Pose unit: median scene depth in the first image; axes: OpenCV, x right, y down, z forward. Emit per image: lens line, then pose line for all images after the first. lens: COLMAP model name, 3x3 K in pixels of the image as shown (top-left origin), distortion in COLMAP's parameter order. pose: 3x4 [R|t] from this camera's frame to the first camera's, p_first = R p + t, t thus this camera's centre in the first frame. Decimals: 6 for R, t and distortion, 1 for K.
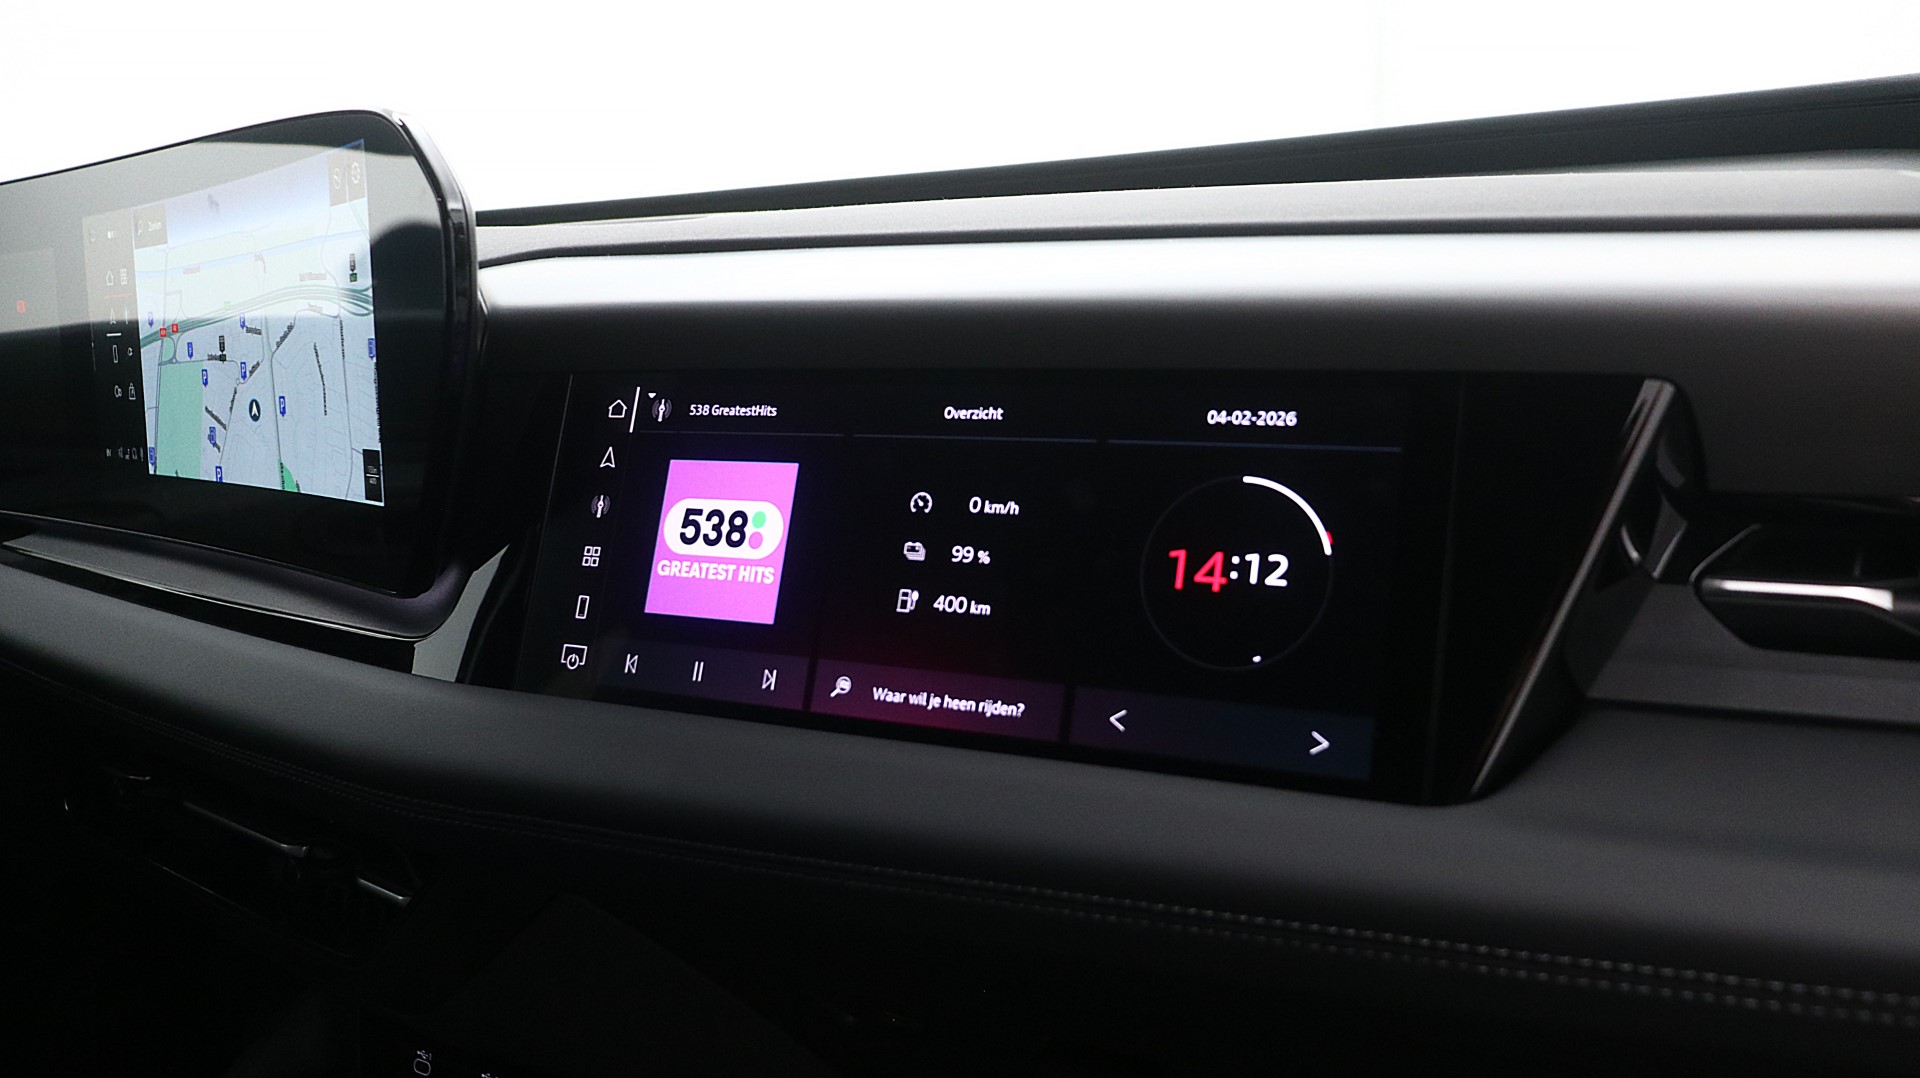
lens RADIAL K [[1551.3, 0, 957.2], [0, 1551.3, 550.2], [0, 0, 1]] dist [0.008489, 0.001485]
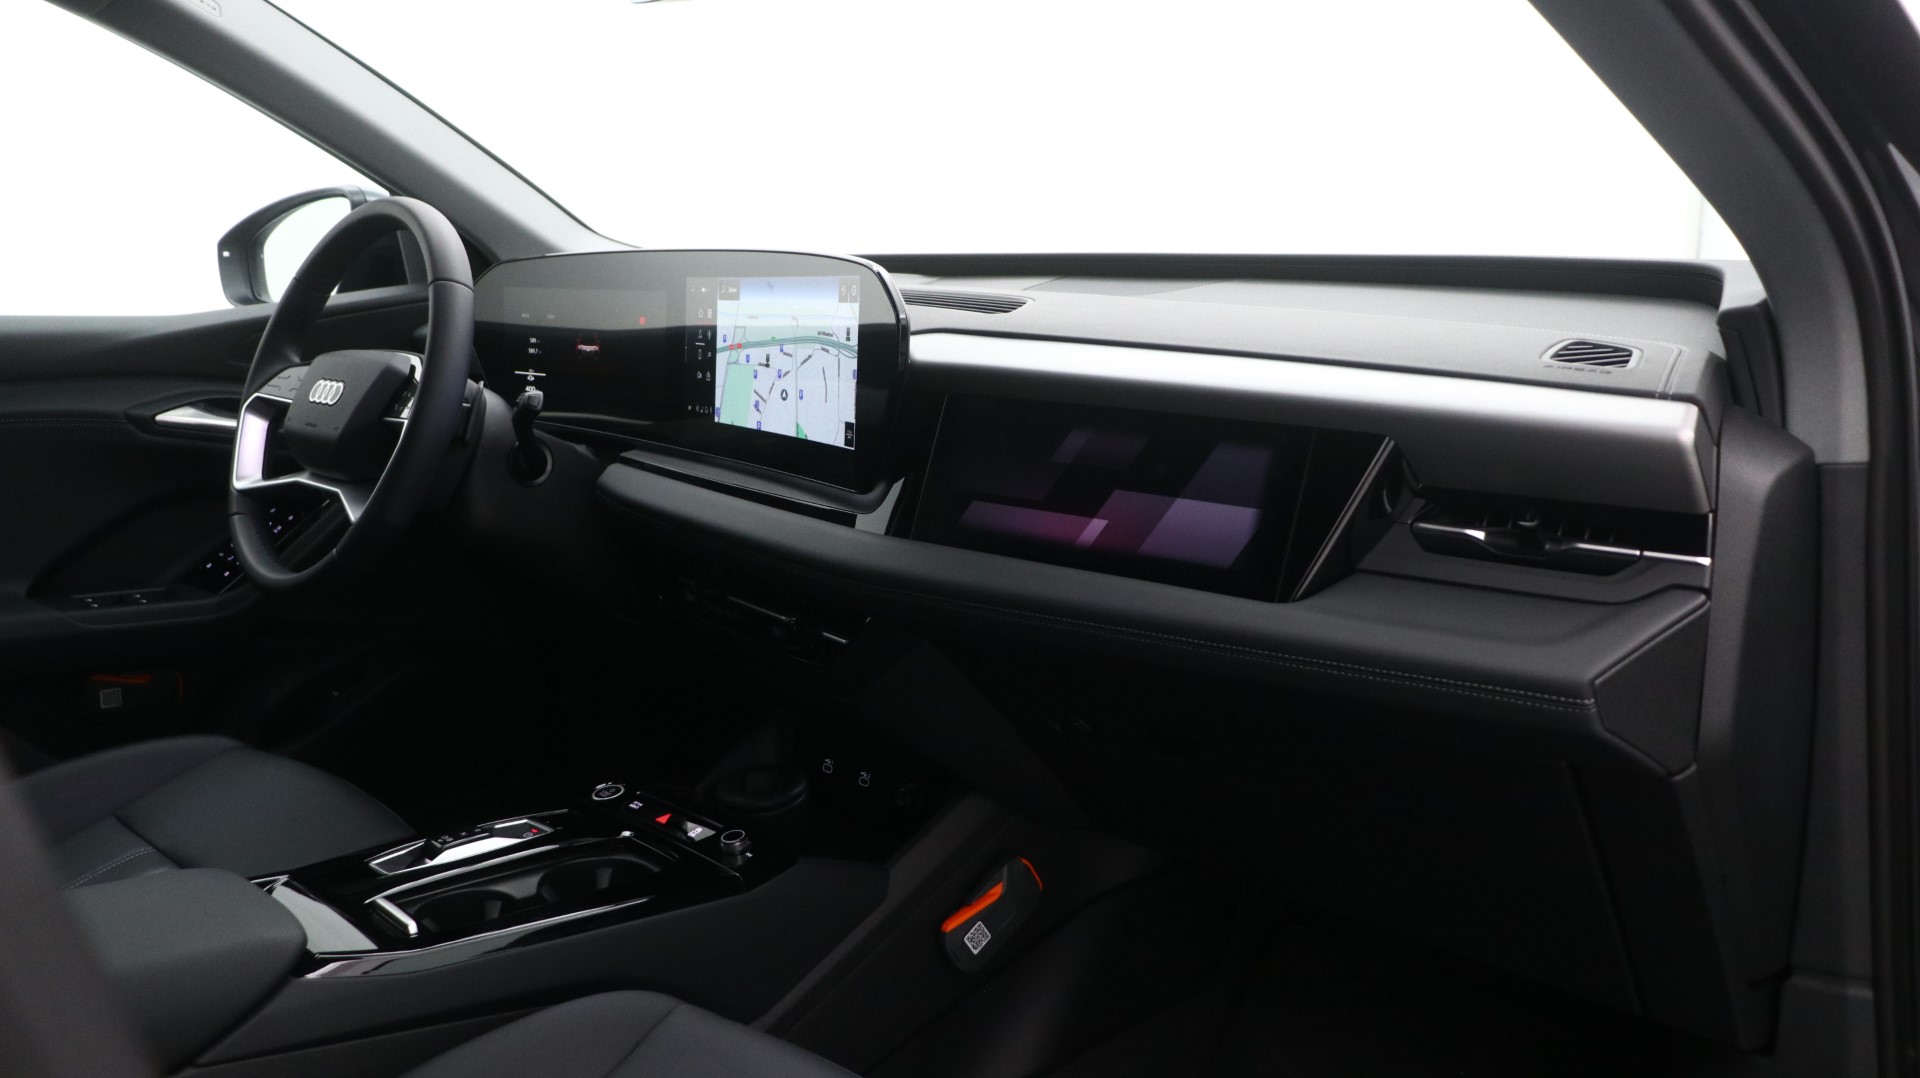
lens RADIAL K [[1550.9, 0, 954.7], [0, 1550.9, 544.3], [0, 0, 1]] dist [0.011198, 0.011849]
pose [[0.974963, 0.081634, -0.206843, 0.219915], [-0.076600, 0.996540, 0.032242, 0.021908], [0.208759, -0.015590, 0.977843, -1.093057]]
